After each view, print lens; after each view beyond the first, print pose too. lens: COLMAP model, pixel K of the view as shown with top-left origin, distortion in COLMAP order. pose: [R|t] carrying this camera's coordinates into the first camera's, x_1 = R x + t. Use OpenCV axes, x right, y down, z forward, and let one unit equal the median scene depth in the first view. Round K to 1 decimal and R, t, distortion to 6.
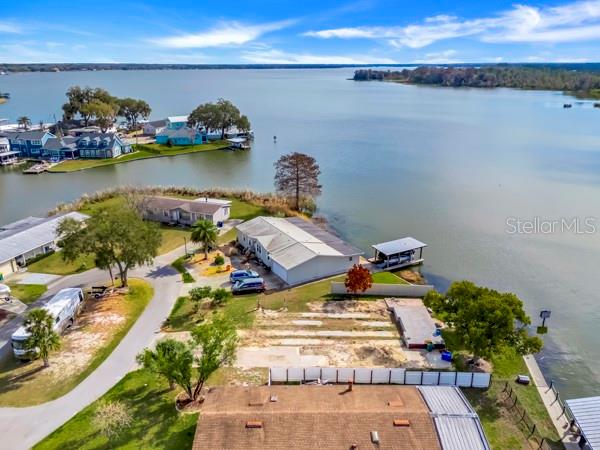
lens RADIAL K [[451.9, 0, 295.7], [0, 451.9, 224.5], [0, 0, 1]] dist [0.092535, -0.094643]
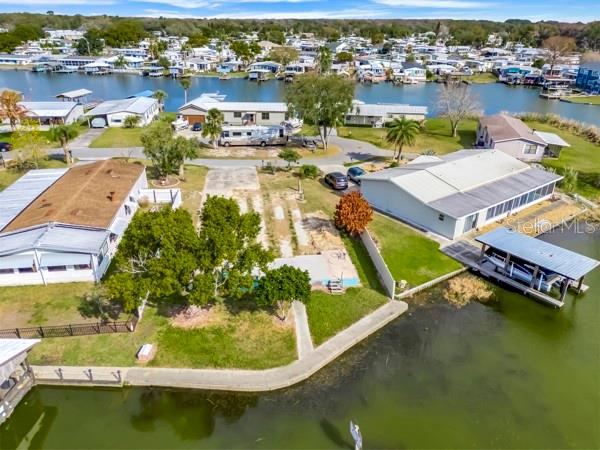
lens RADIAL K [[442.8, 0, 300.0], [0, 442.8, 225.0], [0, 0, 1]] dist [0.086744, -0.088364]
pose [[0.130767, 0.415225, -0.900271, 0.864063], [-0.341805, 0.871276, 0.352203, -0.087746], [0.930628, 0.261661, 0.255861, 0.857118]]
